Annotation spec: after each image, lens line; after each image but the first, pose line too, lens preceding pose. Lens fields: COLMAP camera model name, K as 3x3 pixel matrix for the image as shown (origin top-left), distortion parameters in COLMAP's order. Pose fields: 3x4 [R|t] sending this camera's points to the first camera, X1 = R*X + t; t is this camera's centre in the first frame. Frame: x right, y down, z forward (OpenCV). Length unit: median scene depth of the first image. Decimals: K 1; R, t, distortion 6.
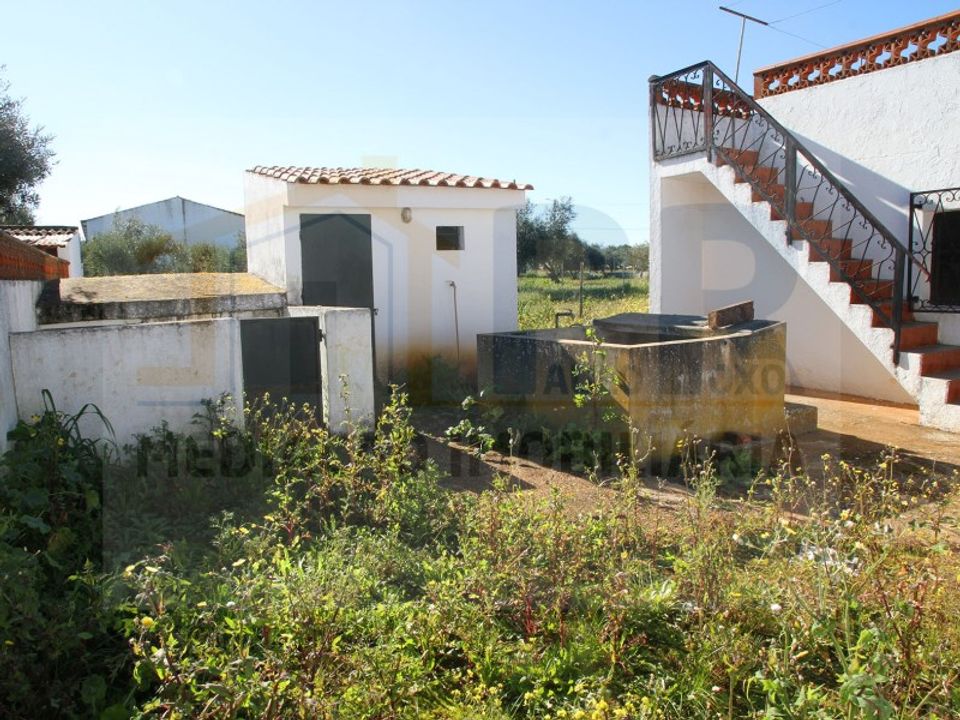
lens RADIAL K [[769.5, 0, 470.8], [0, 769.5, 356.6], [0, 0, 1]] dist [-0.088198, 0.085318]
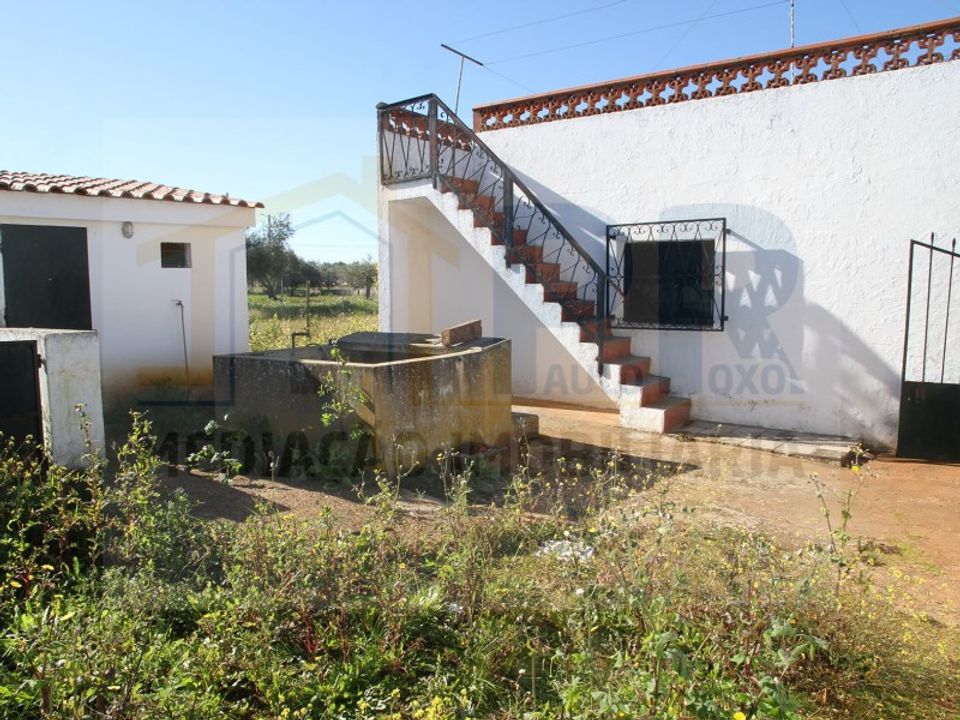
lens RADIAL K [[769.5, 0, 469.8], [0, 769.5, 362.0], [0, 0, 1]] dist [-0.088198, 0.085318]
pose [[0.931369, -0.022789, 0.363362, -0.046679], [0.027612, 0.999586, -0.008083, -0.005347], [-0.363028, 0.017562, 0.931613, -0.012819]]
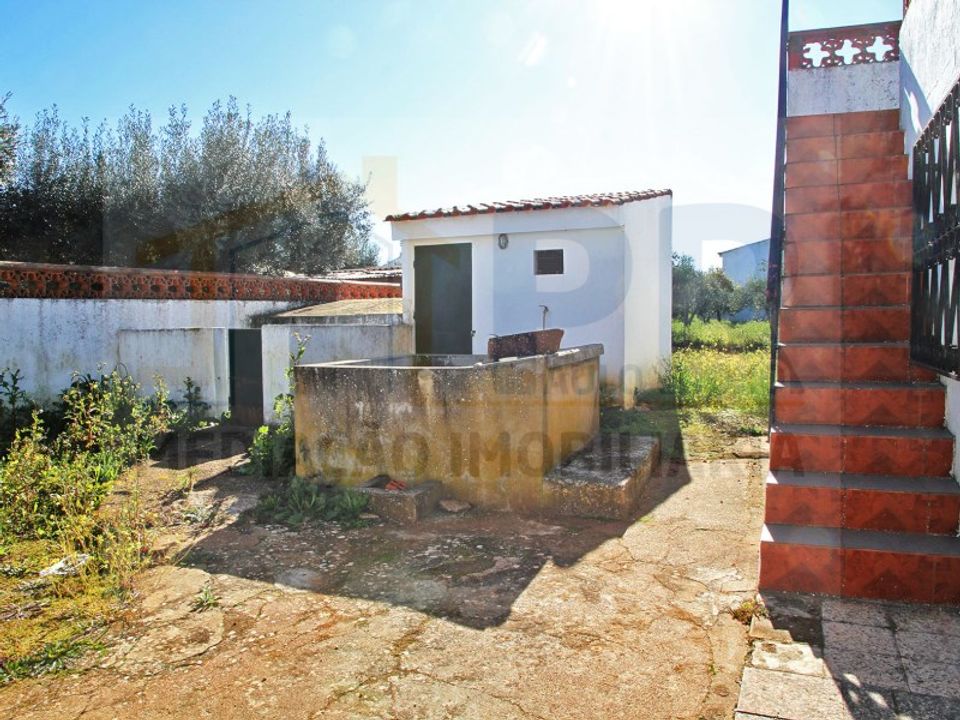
lens RADIAL K [[769.5, 0, 480.1], [0, 769.5, 358.8], [0, 0, 1]] dist [-0.088198, 0.085318]
pose [[0.582743, 0.063268, -0.810190, 1.004555], [-0.093809, 0.995537, 0.010268, -0.047171], [0.807224, 0.070019, 0.586077, 0.513899]]
